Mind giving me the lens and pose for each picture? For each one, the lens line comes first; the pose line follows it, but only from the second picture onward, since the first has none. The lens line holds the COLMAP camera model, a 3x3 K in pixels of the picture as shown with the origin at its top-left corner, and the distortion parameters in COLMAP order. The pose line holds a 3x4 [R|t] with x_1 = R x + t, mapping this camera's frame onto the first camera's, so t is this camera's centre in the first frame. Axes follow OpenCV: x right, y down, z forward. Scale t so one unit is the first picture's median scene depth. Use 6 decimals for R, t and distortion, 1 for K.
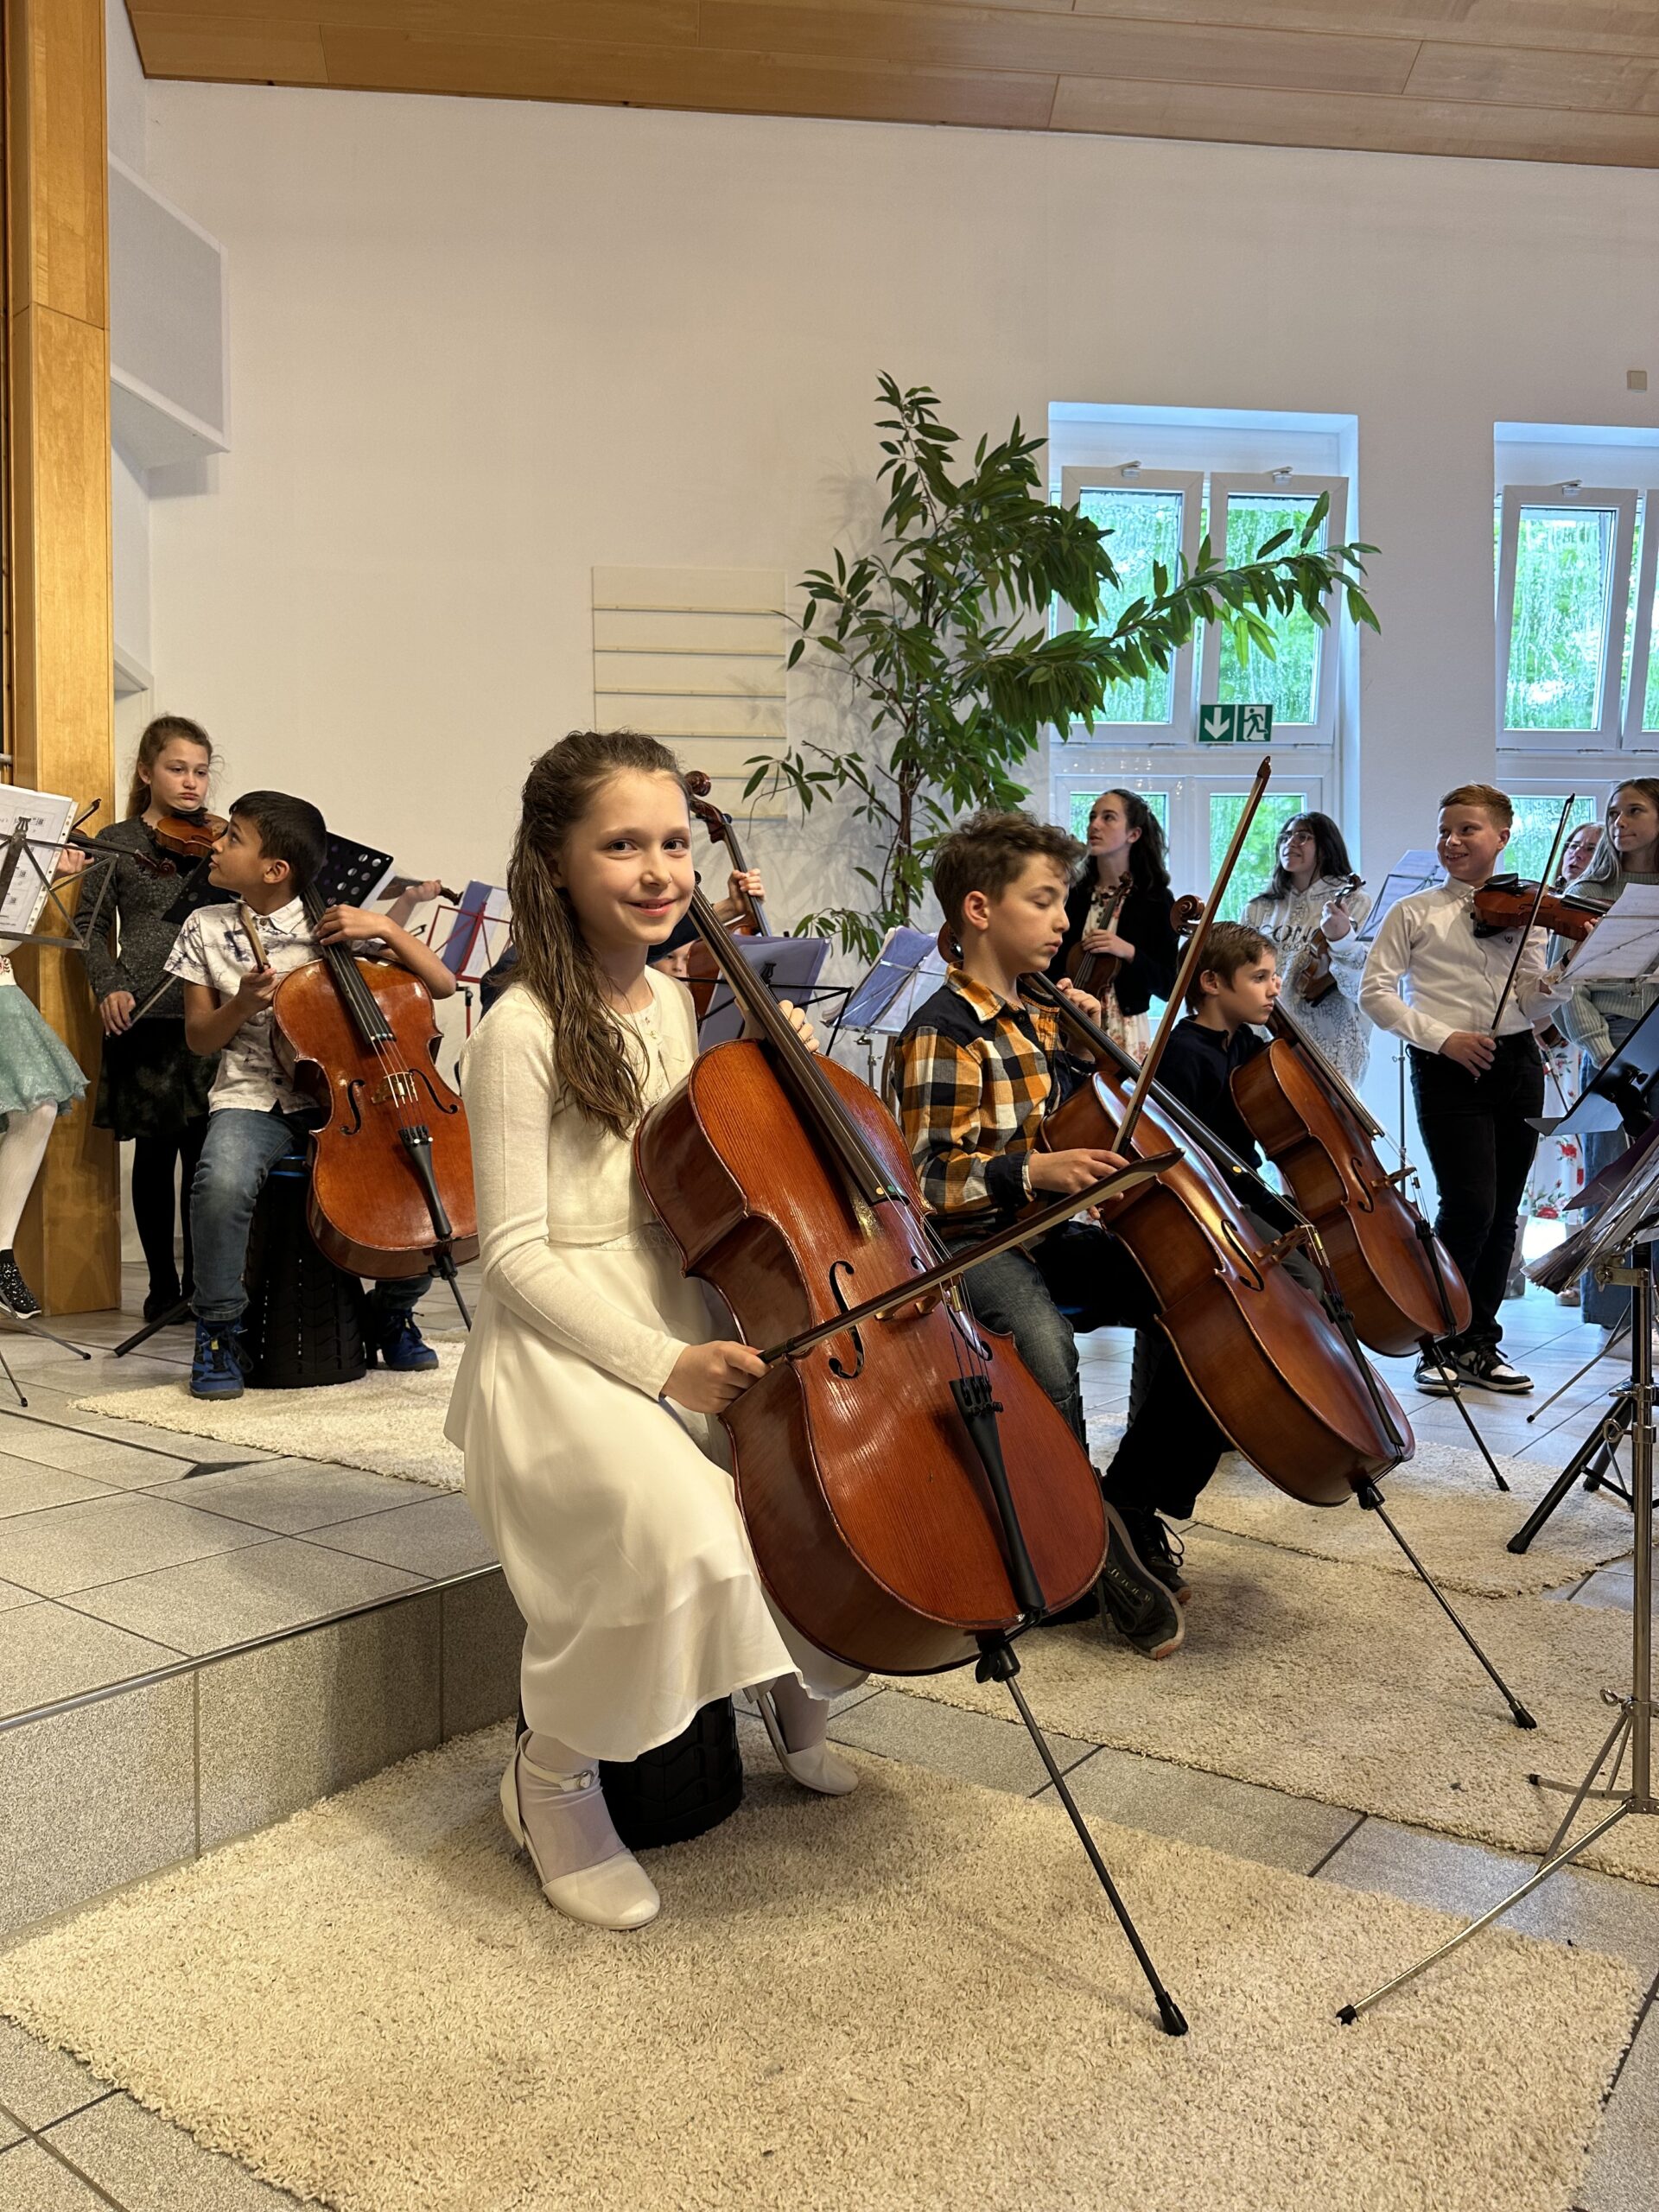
lens RADIAL K [[1562.9, 0, 823.9], [0, 1562.9, 1108.5], [0, 0, 1]] dist [0.001731, -0.014112]
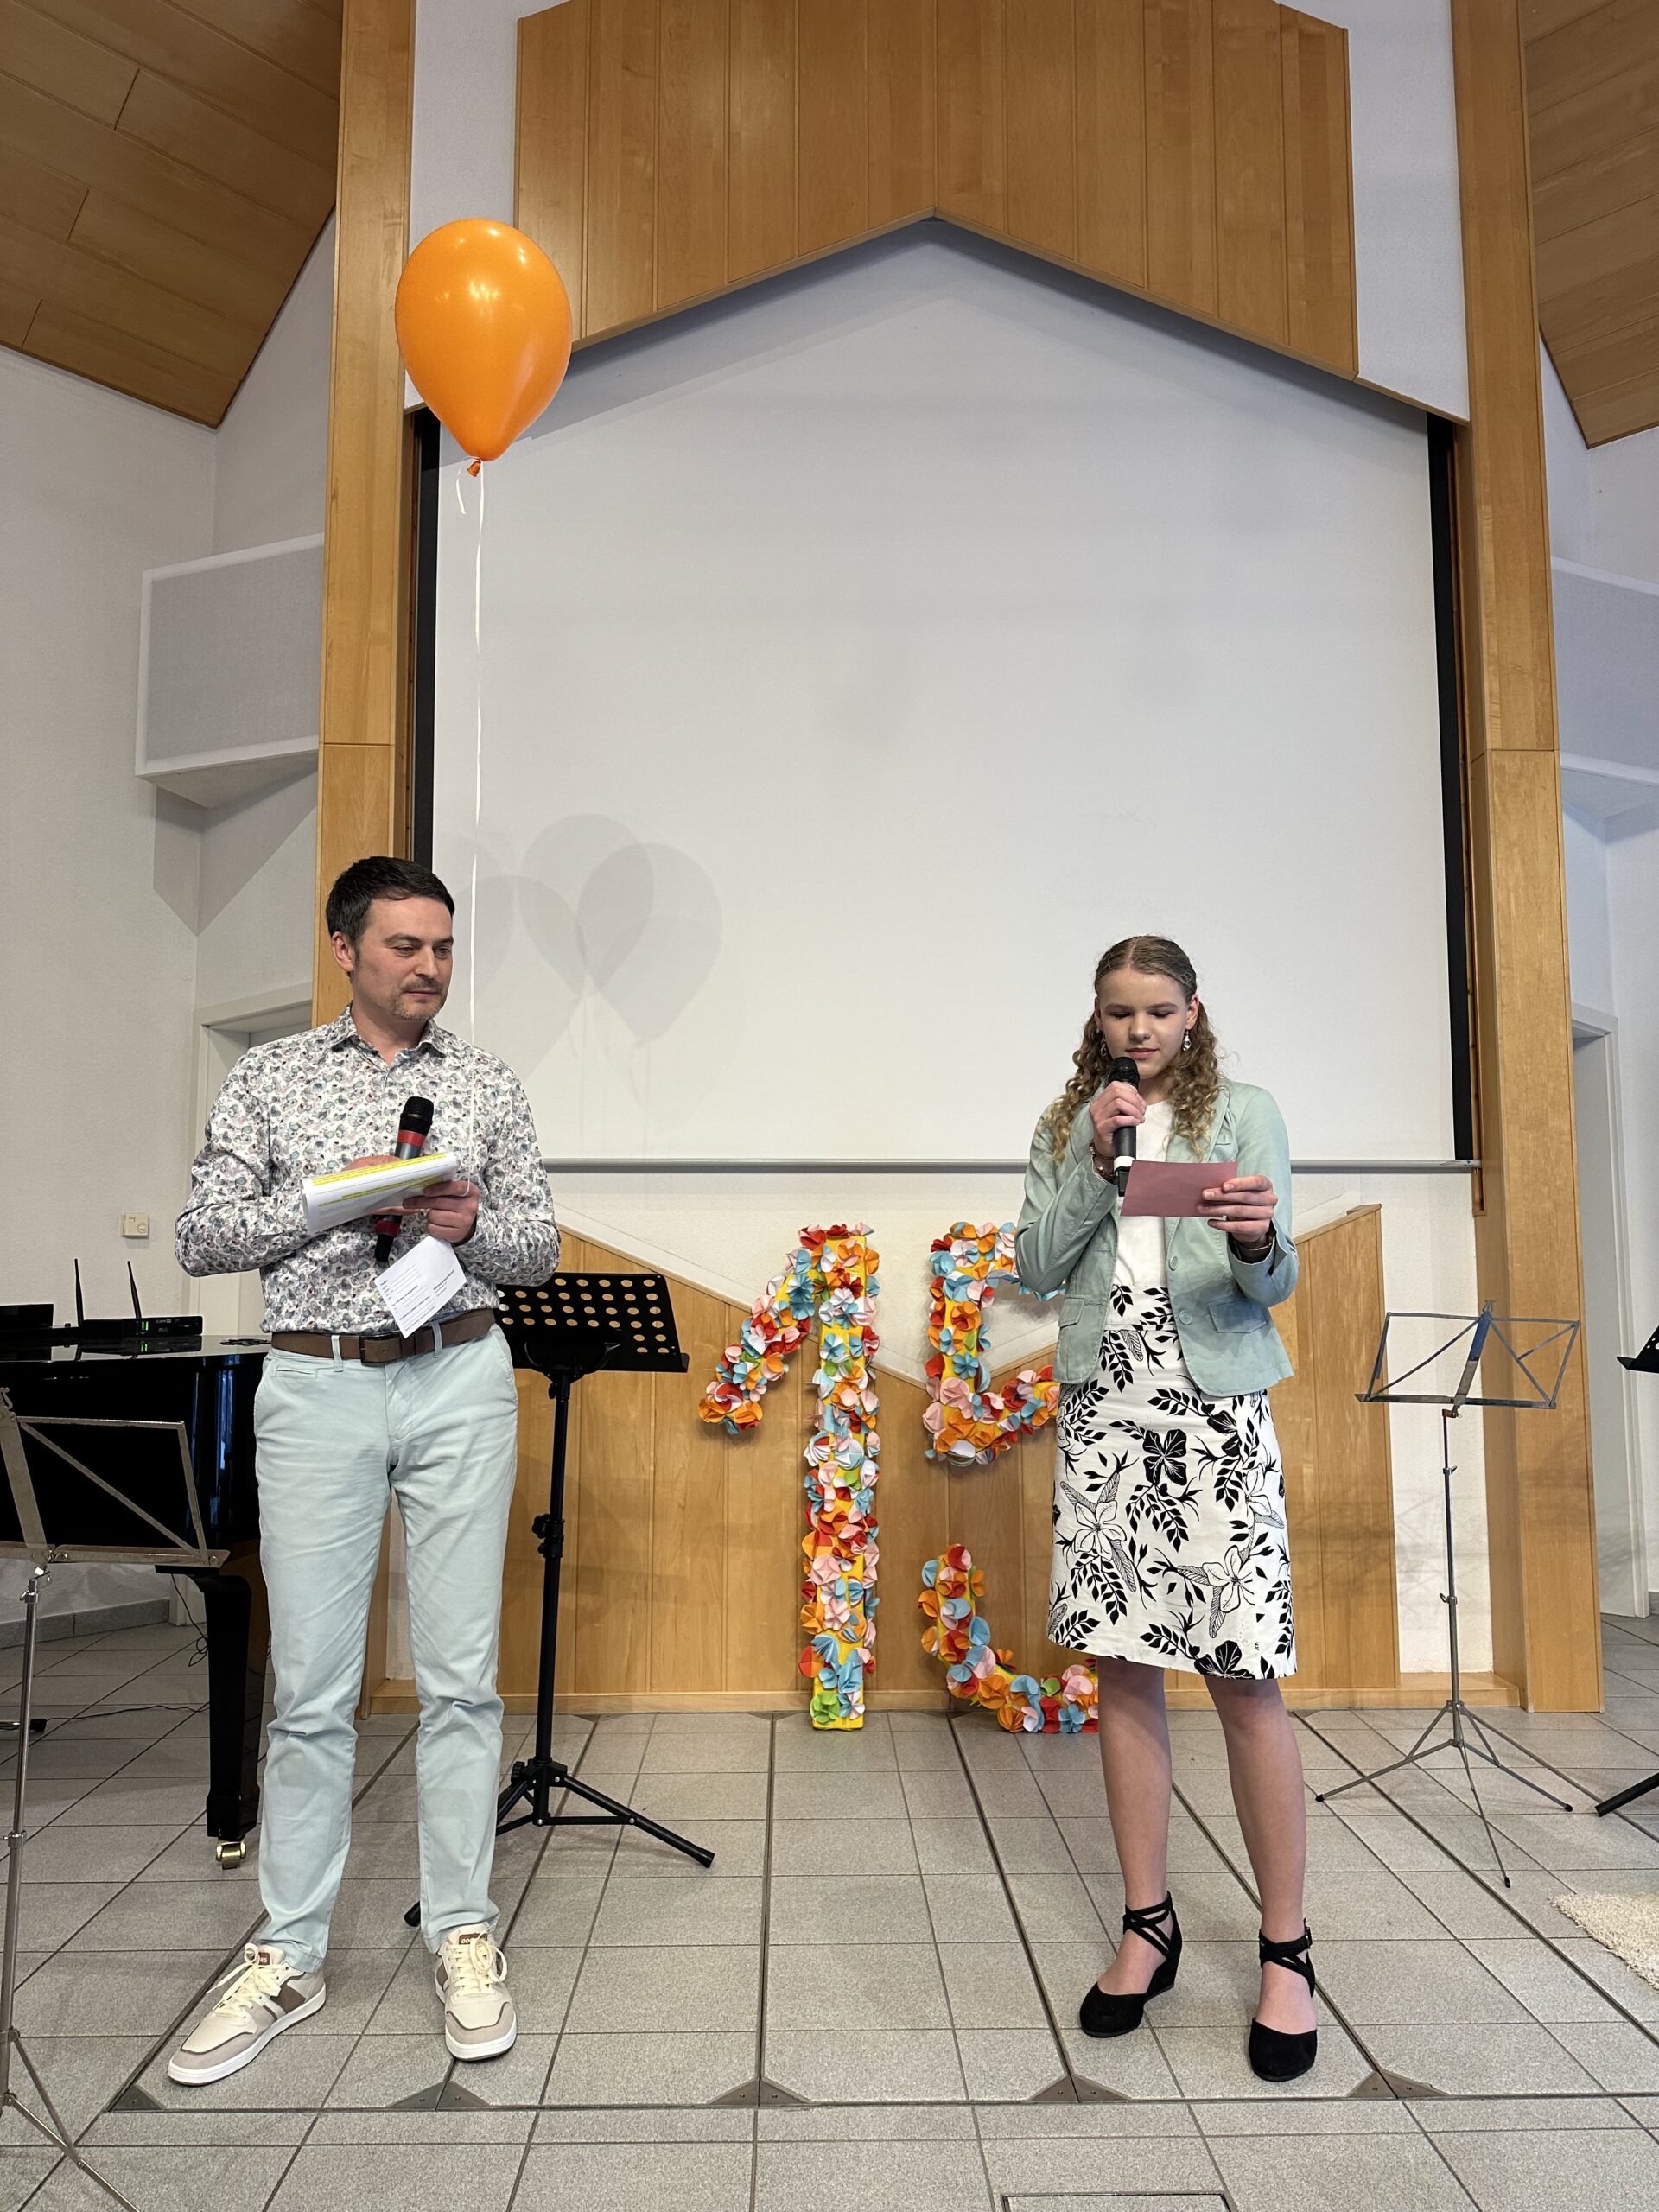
lens RADIAL K [[1560.4, 0, 829.5], [0, 1560.4, 1106.0], [0, 0, 1]] dist [0.037309, -0.038014]
pose [[0.633765, -0.067178, -0.770603, 0.023445], [-0.017136, 0.994758, -0.100812, -0.114693], [0.773336, 0.077096, 0.629292, -0.021818]]
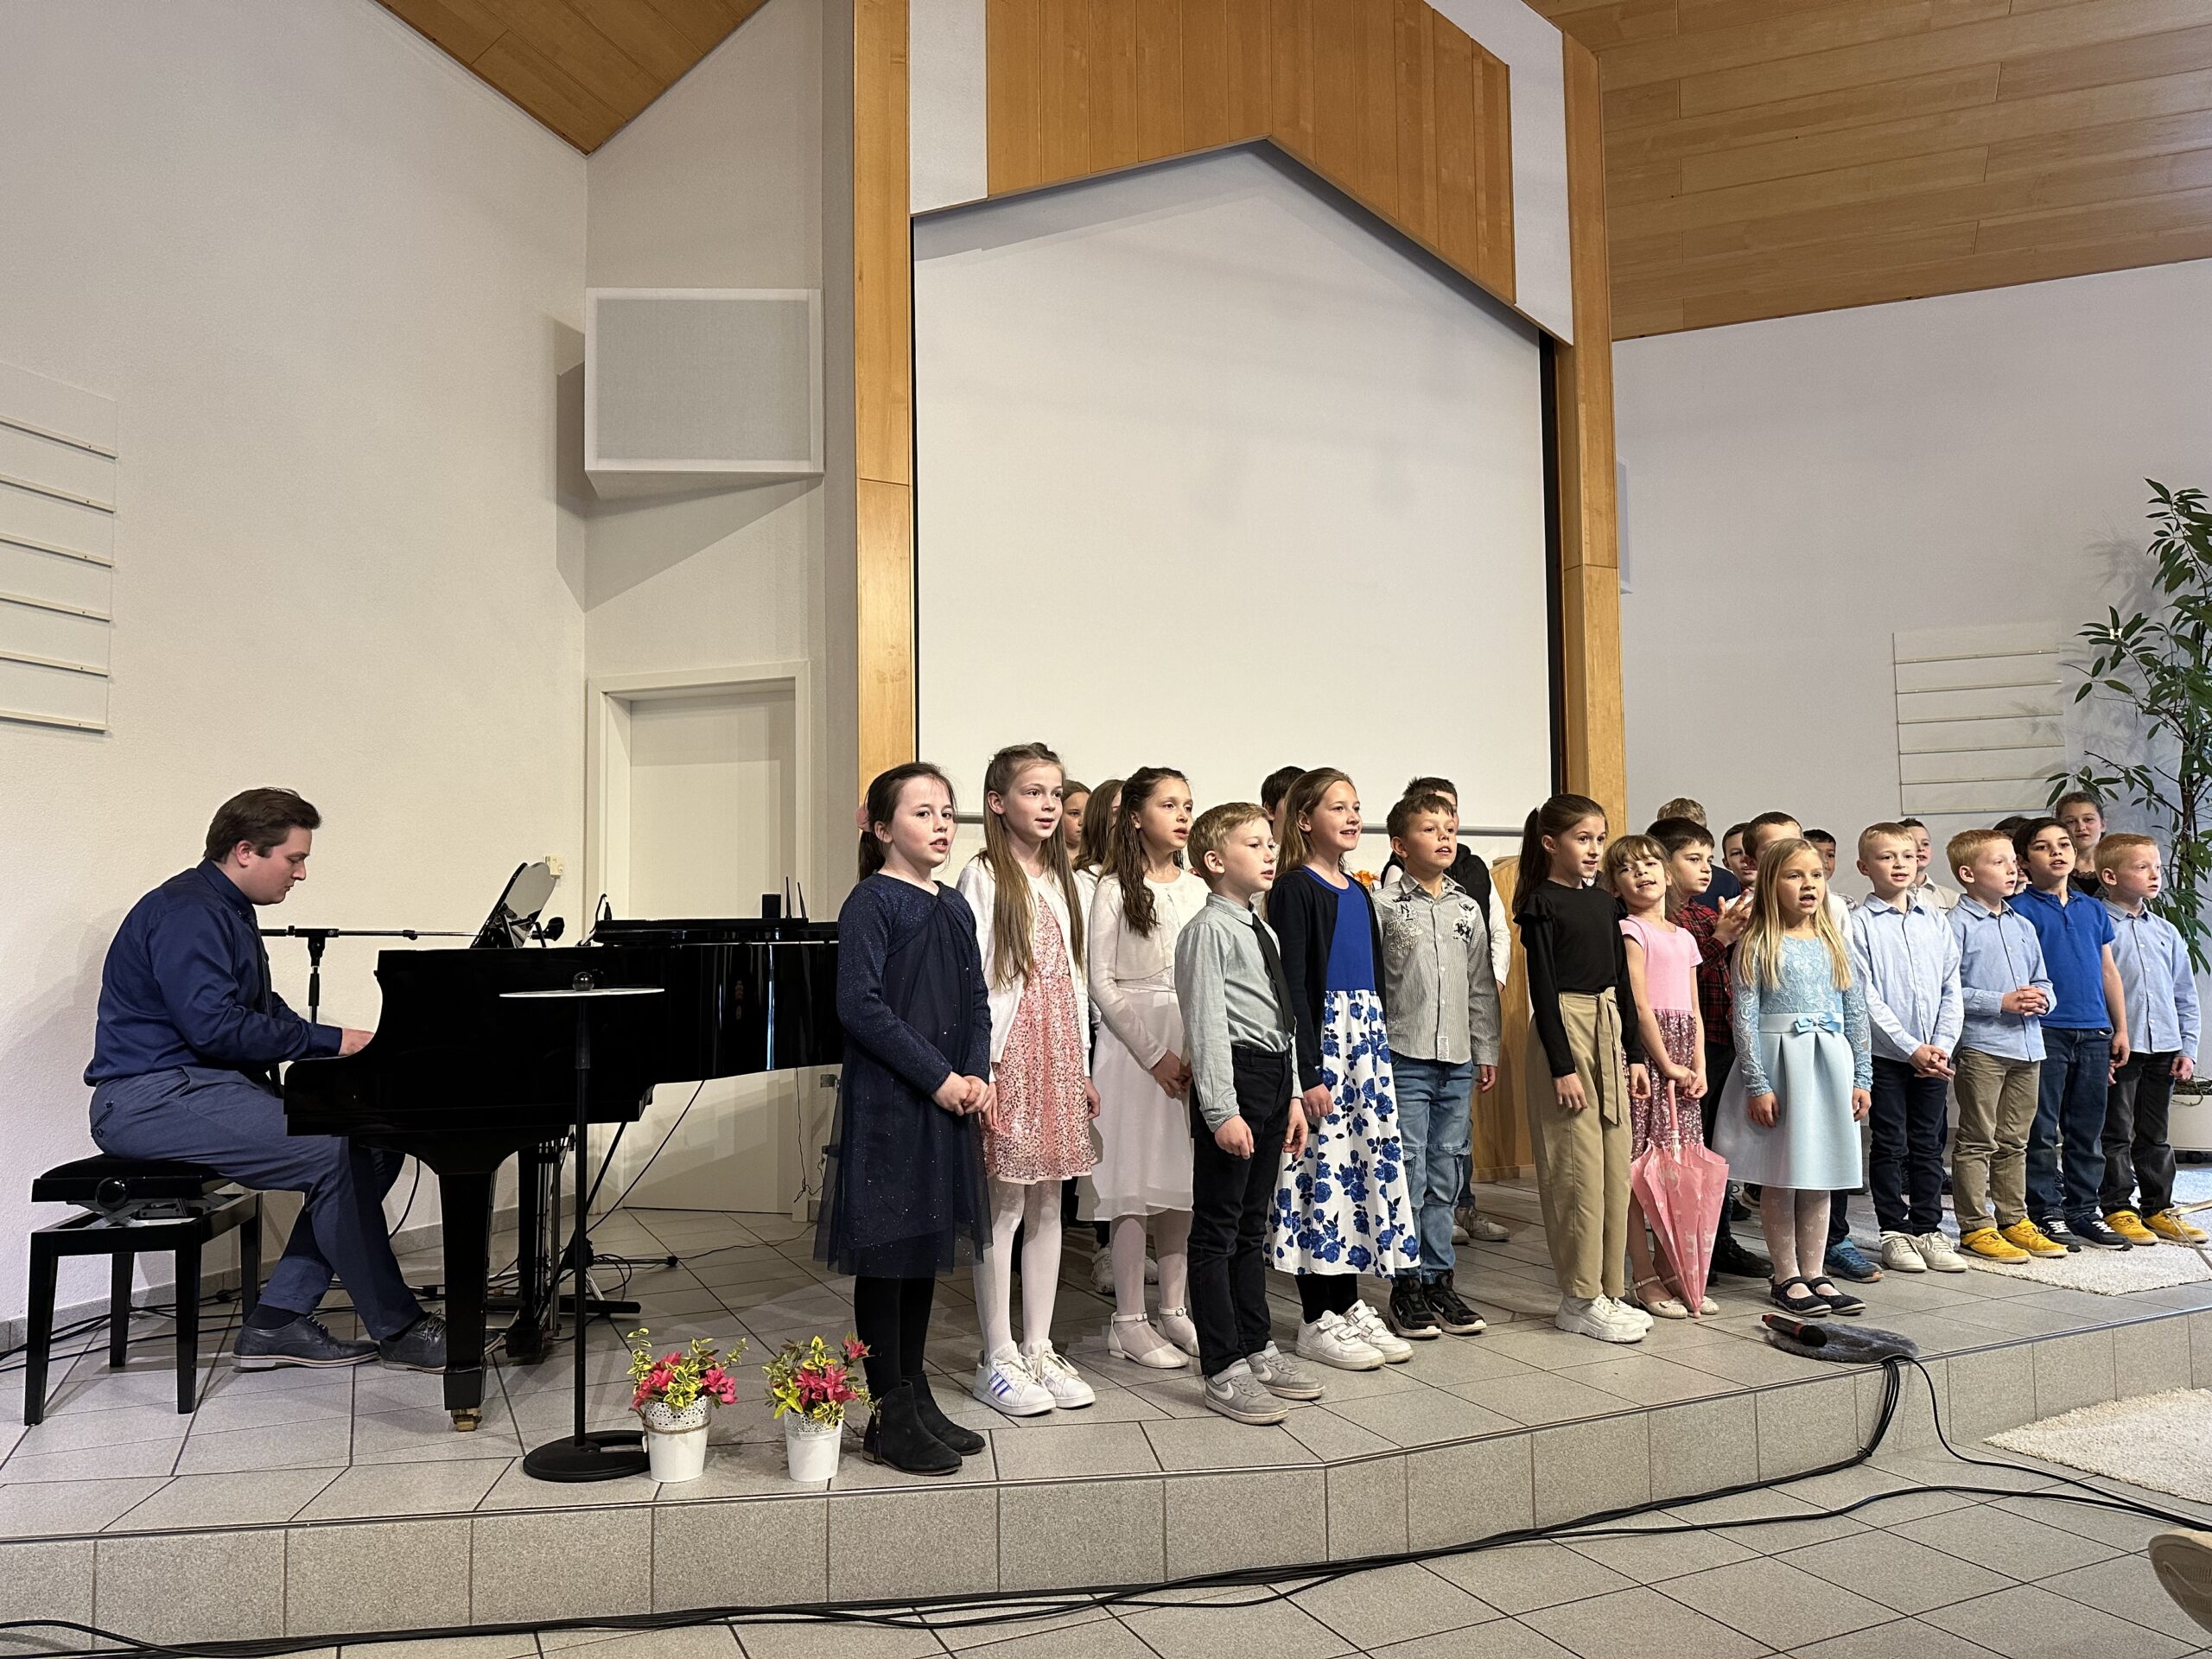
lens RADIAL K [[1552.9, 0, 1102.6], [0, 1552.9, 838.6], [0, 0, 1]] dist [0.044967, -0.047262]
pose [[0.894827, -0.037758, -0.444813, -0.177557], [0.001297, 0.996632, -0.081990, -0.062292], [0.446411, 0.072790, 0.891863, -0.550868]]
